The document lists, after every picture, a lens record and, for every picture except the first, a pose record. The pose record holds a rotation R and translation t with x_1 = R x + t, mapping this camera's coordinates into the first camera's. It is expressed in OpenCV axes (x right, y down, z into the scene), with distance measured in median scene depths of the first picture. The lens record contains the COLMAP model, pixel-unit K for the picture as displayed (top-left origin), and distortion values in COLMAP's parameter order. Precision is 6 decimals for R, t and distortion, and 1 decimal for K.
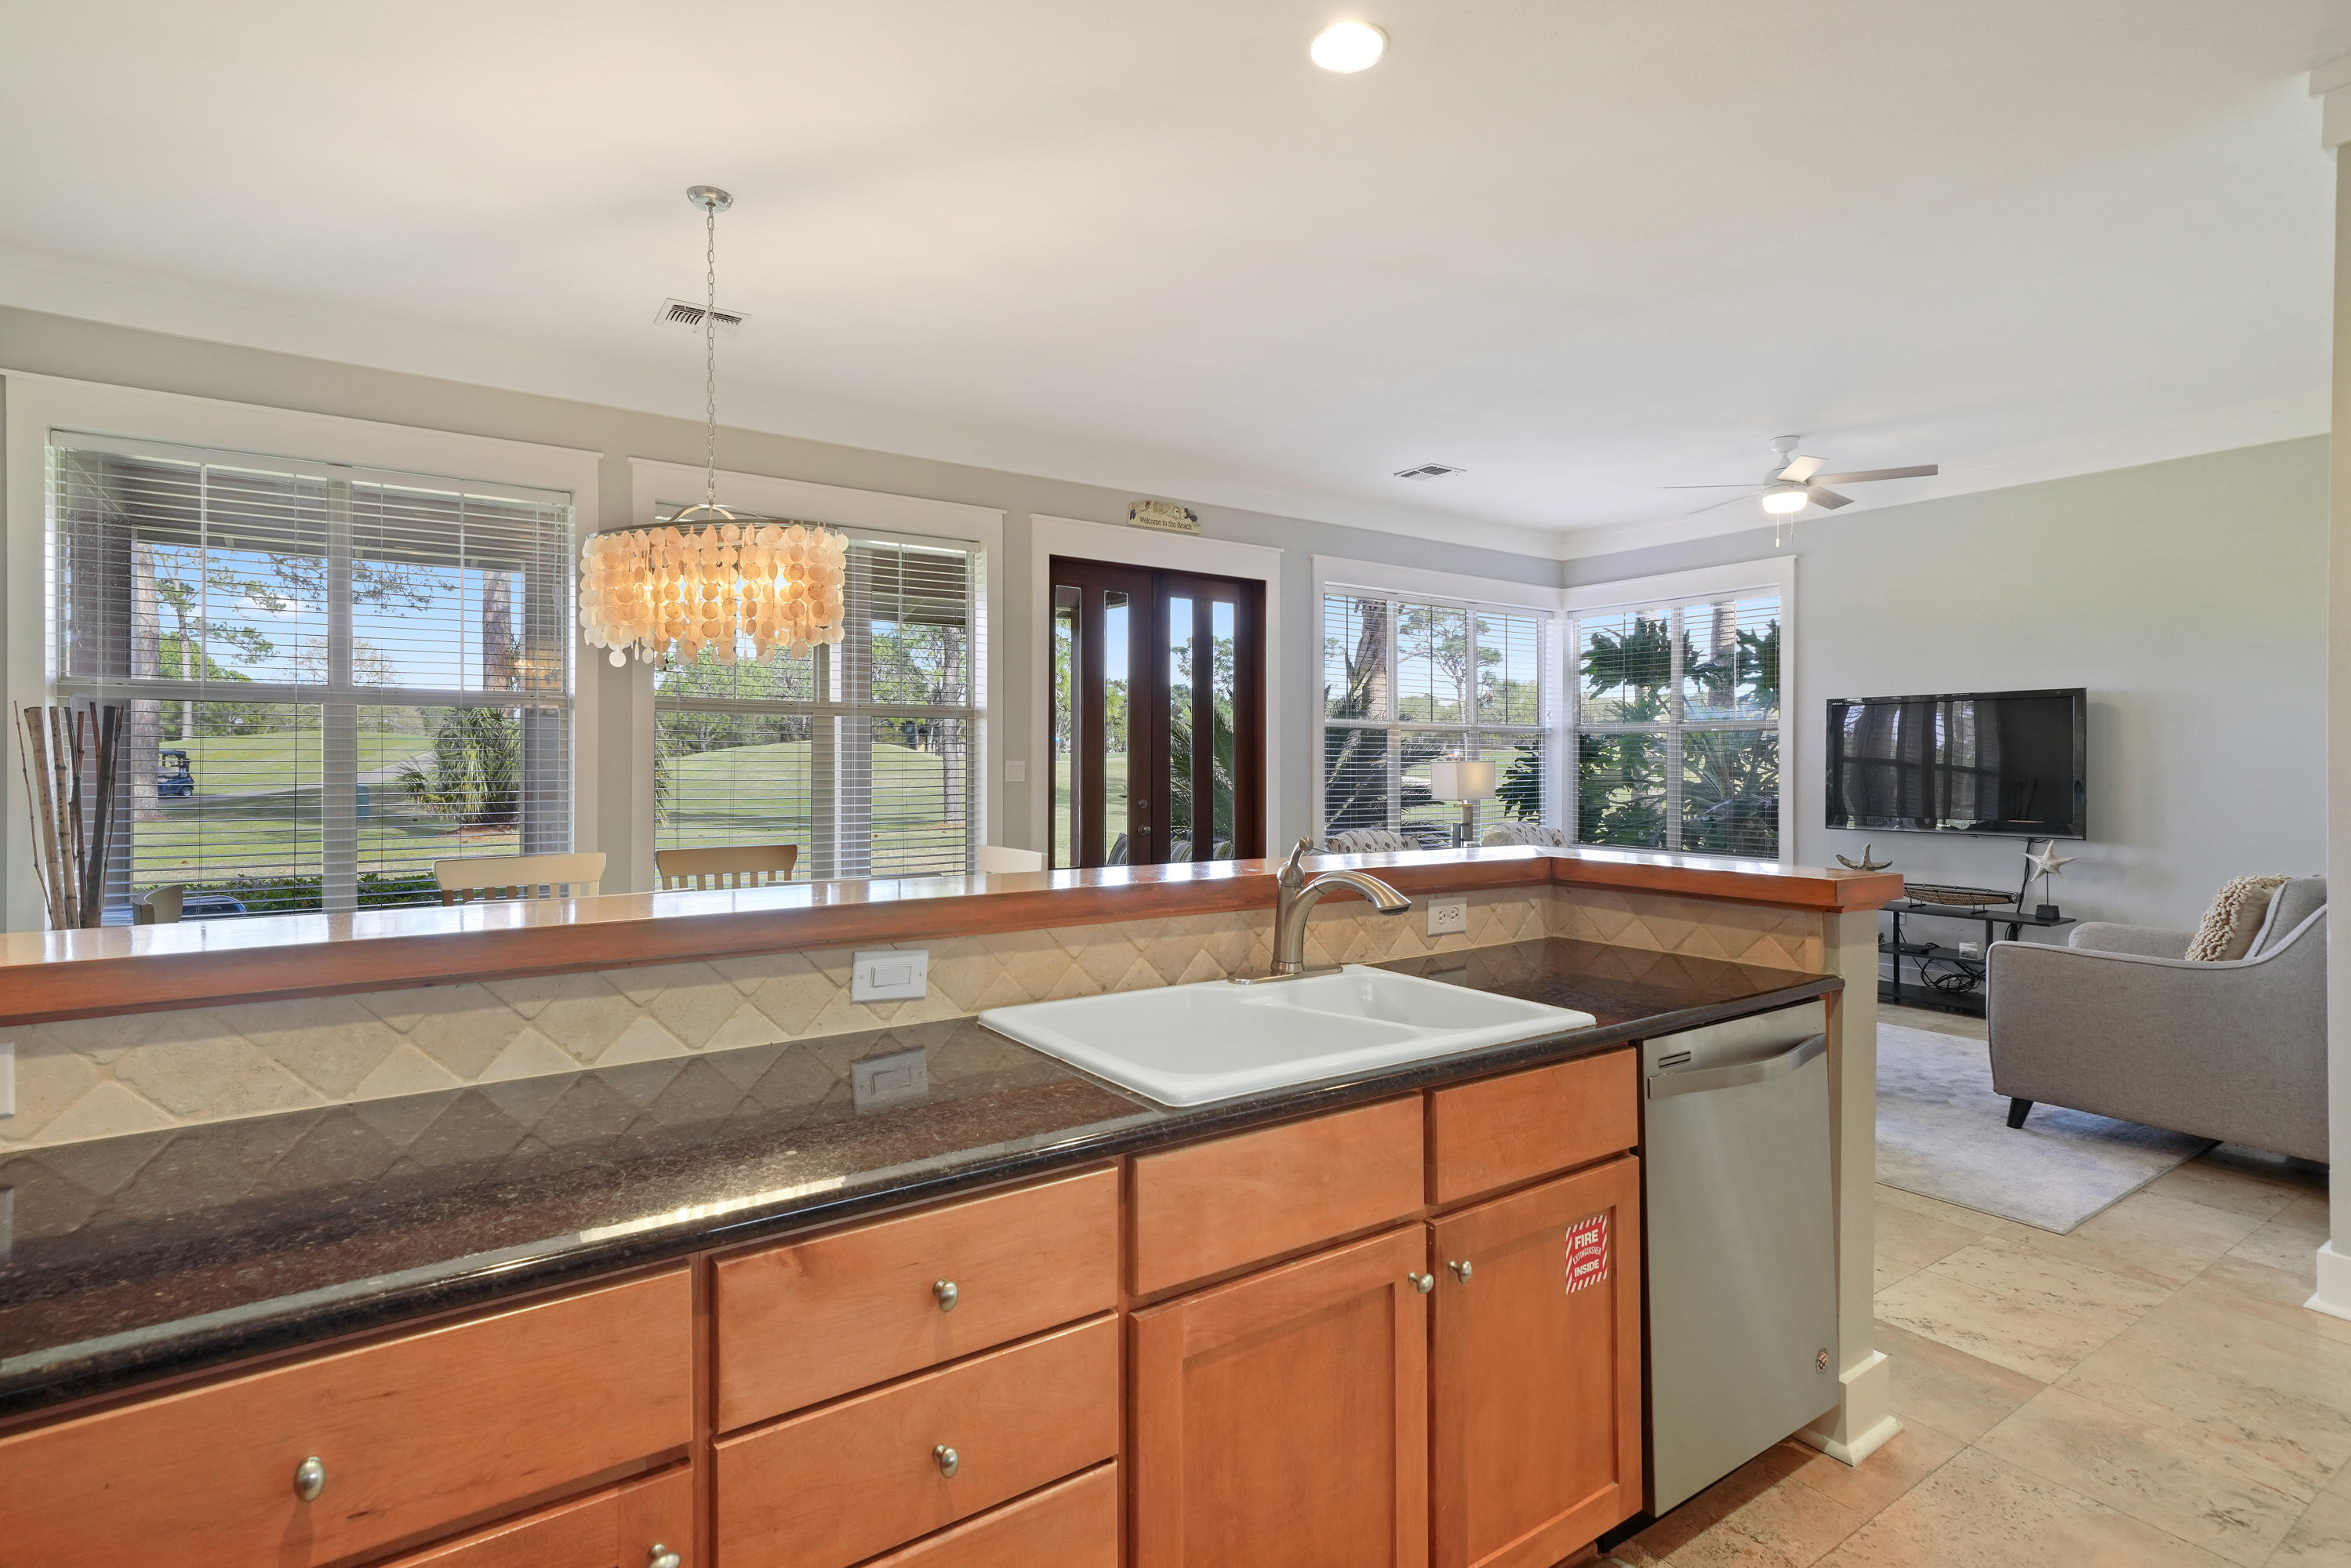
lens RADIAL K [[1148.7, 0, 1145.9], [0, 1148.7, 760.9], [0, 0, 1]] dist [0.011863, -0.000457]
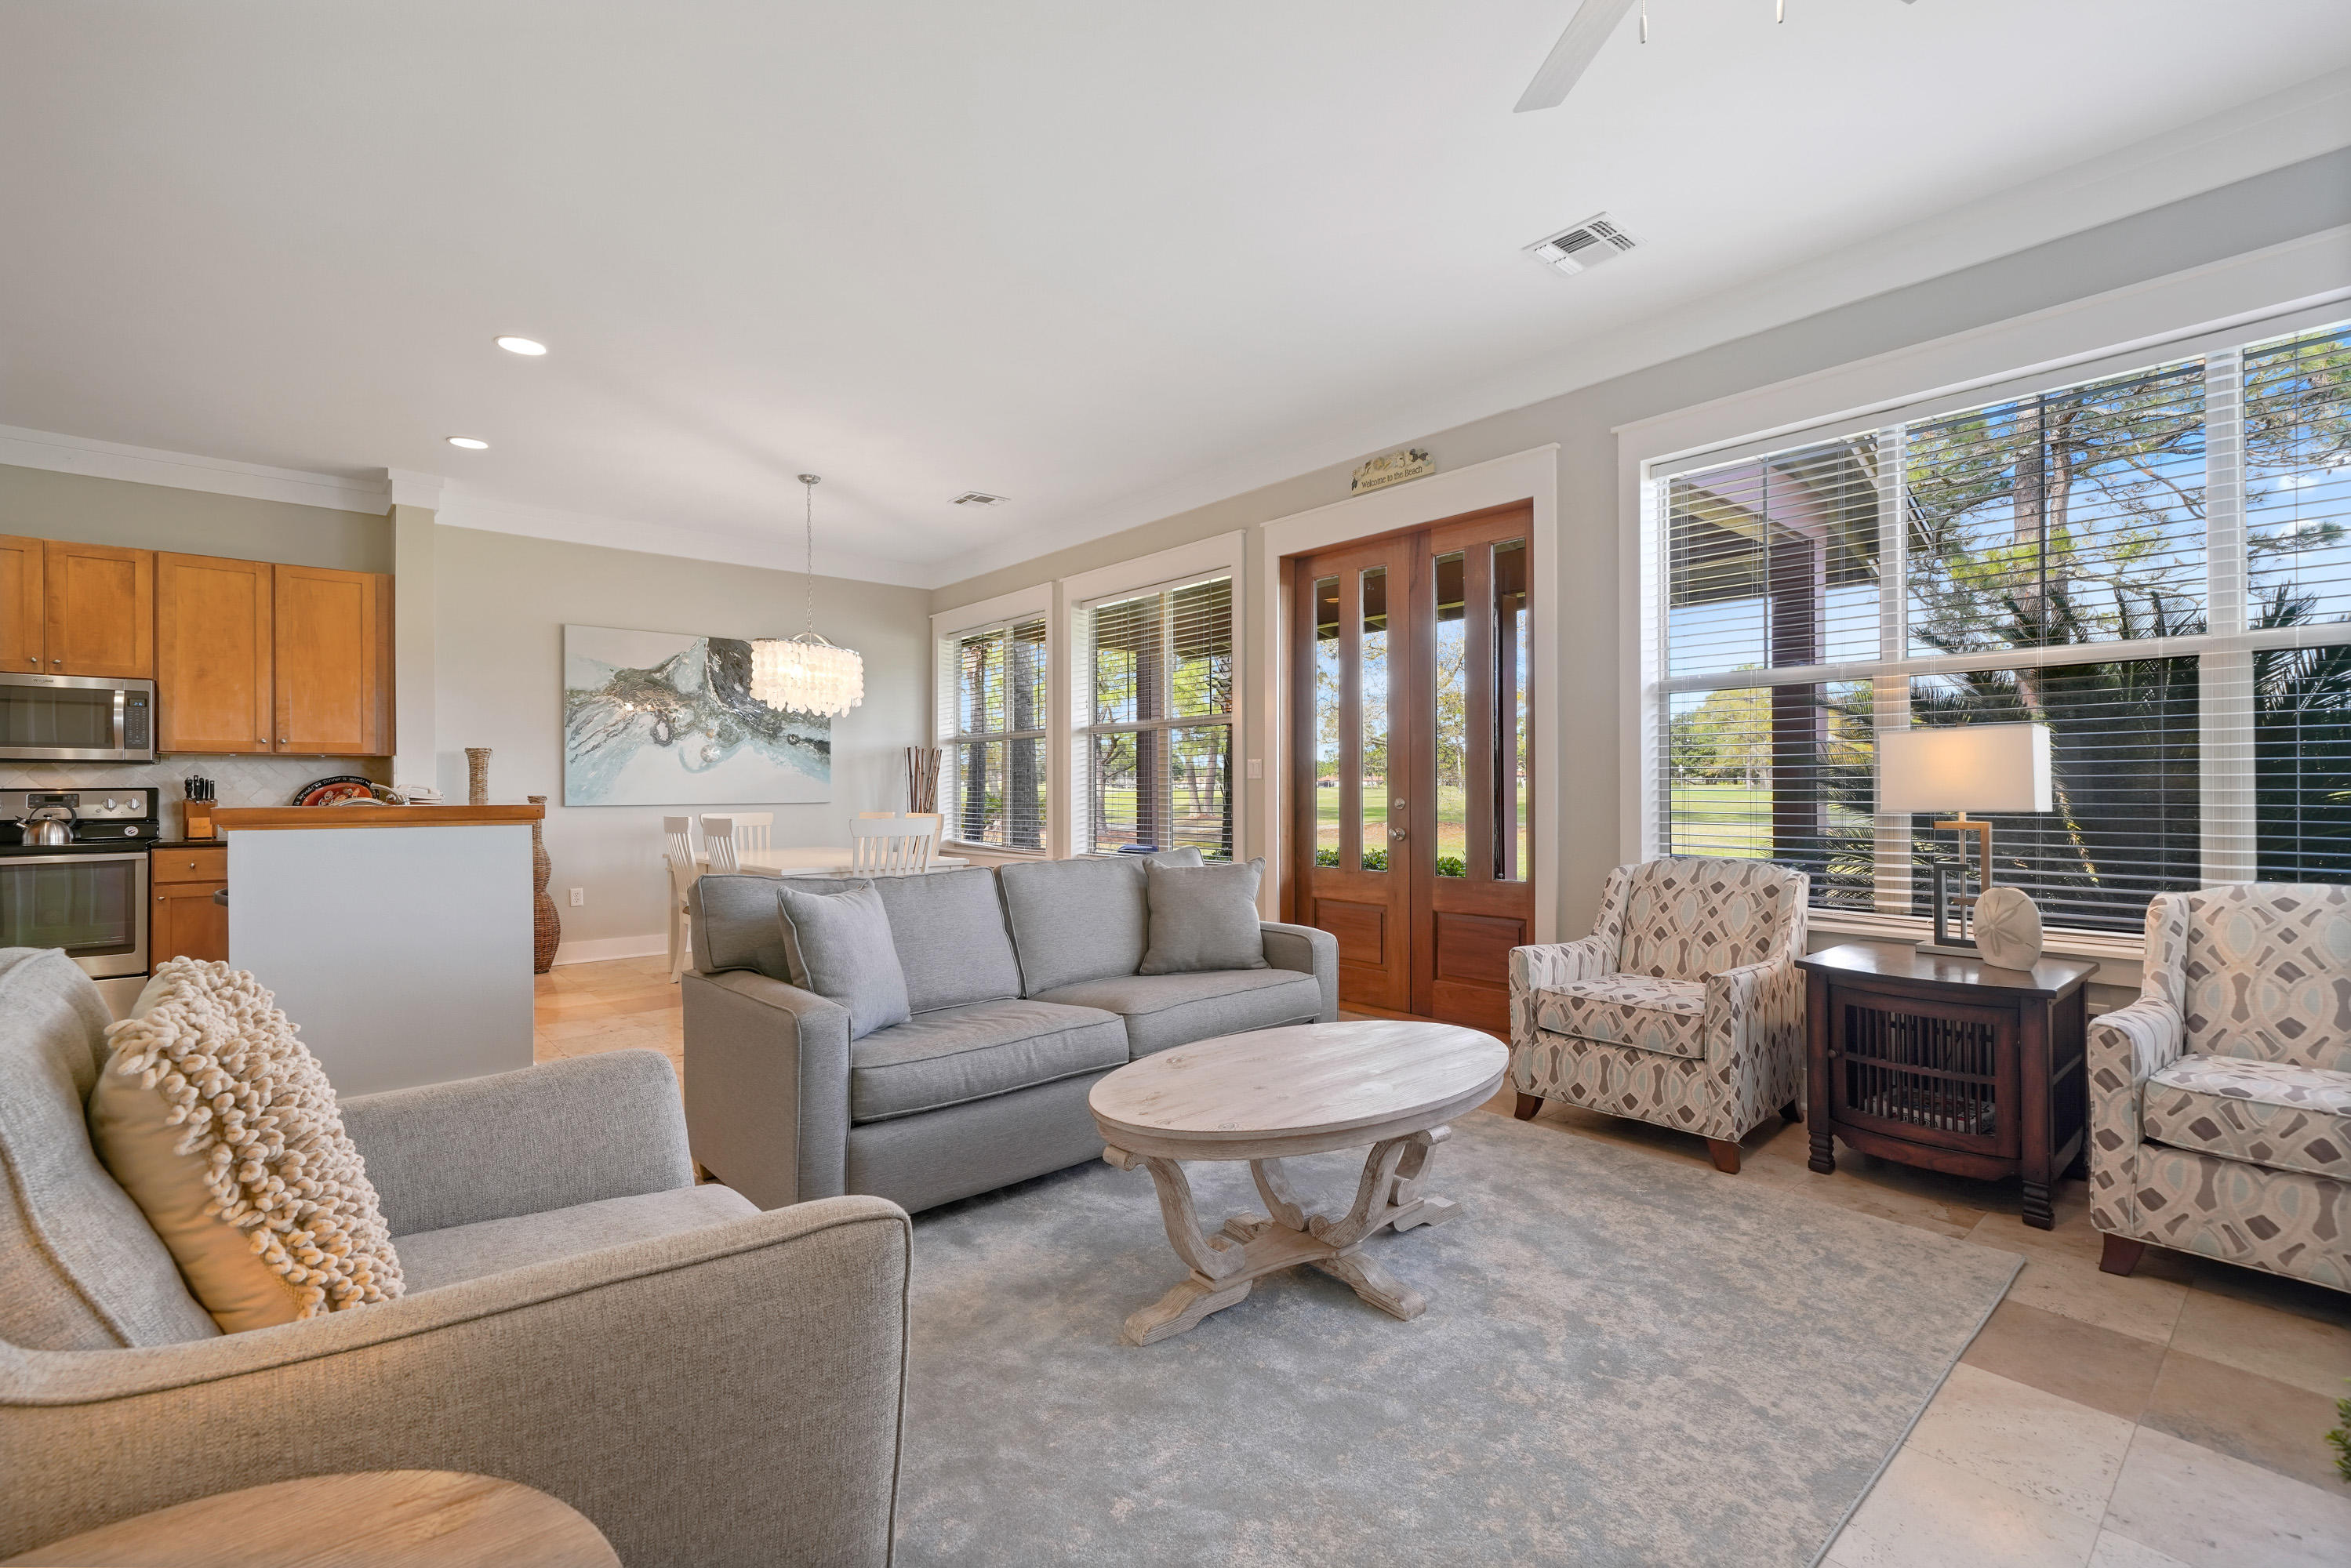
lens RADIAL K [[1027.1, 0, 1140.9], [0, 1027.1, 781.5], [0, 0, 1]] dist [0.015637, 0.000139]
pose [[0.104250, -0.012377, -0.994474, 0.694311], [0.004918, 0.999917, -0.011929, 0.026058], [0.994539, -0.003647, 0.104302, 0.670871]]
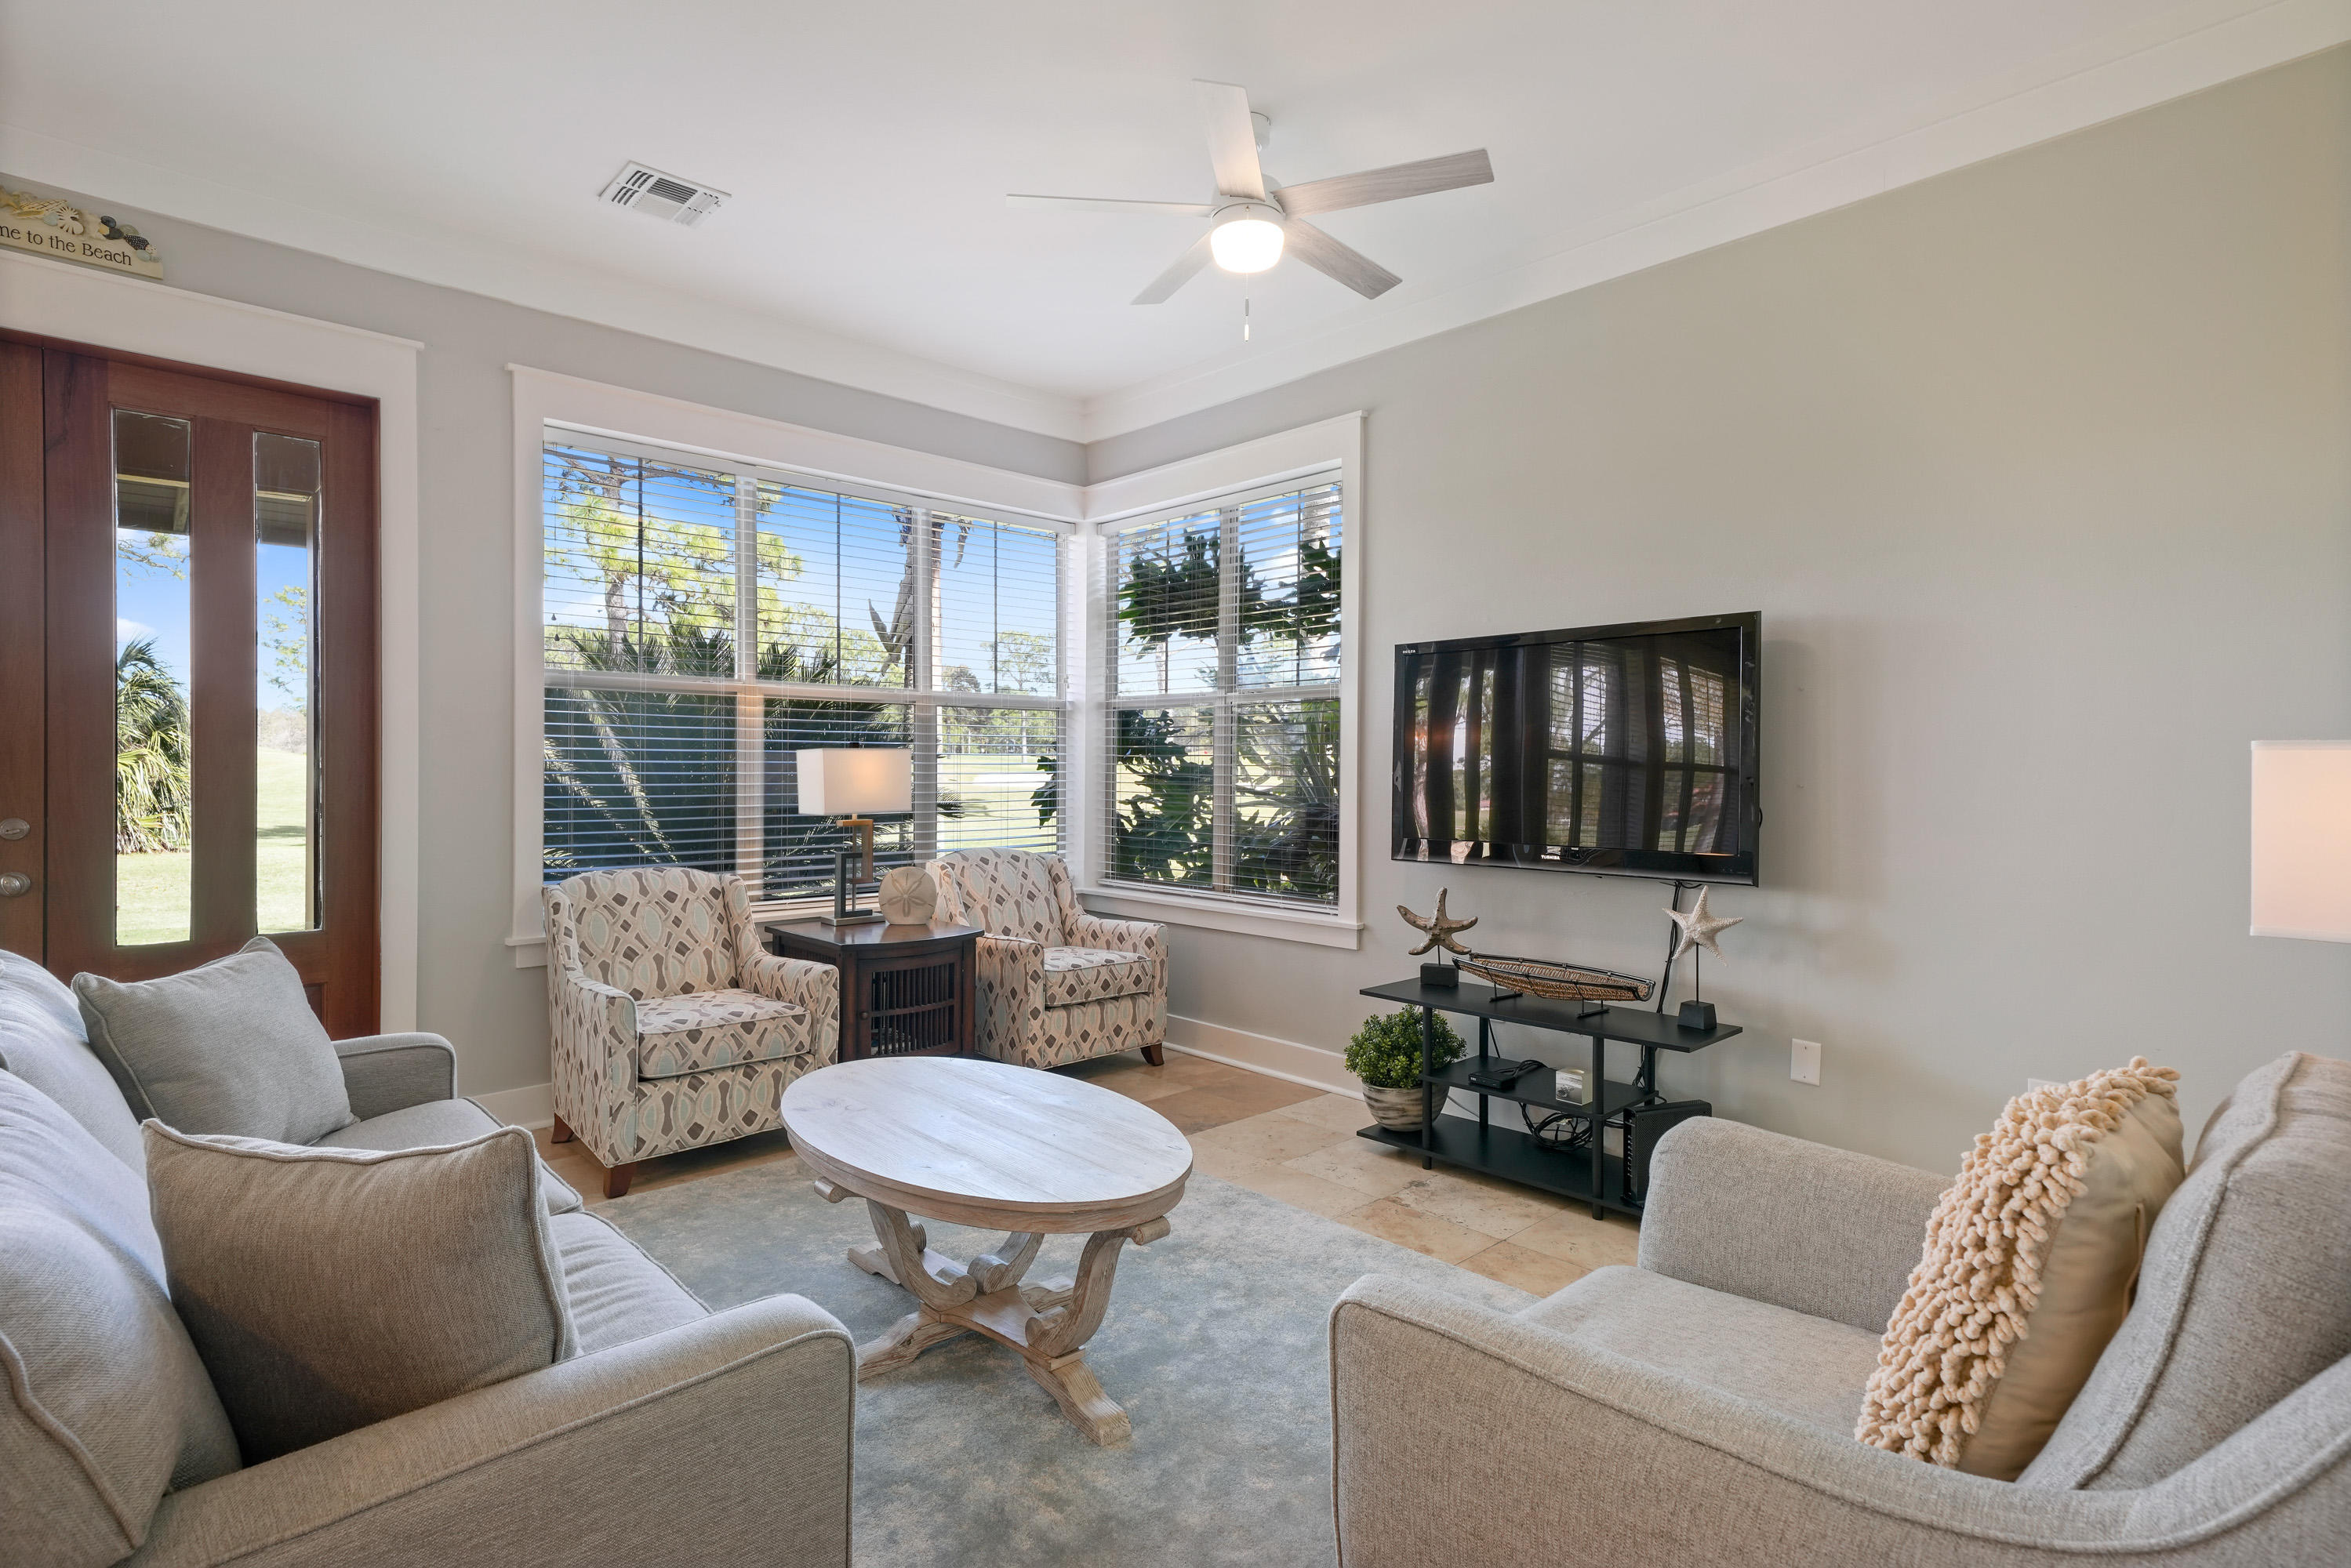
lens RADIAL K [[1168.8, 0, 1178.3], [0, 1168.8, 771.8], [0, 0, 1]] dist [0.020027, 0.000760]
pose [[0.987583, -0.000449, 0.157095, 0.368986], [-0.000795, 0.999969, 0.007856, 0.007928], [-0.157094, -0.007883, 0.987552, 0.401057]]
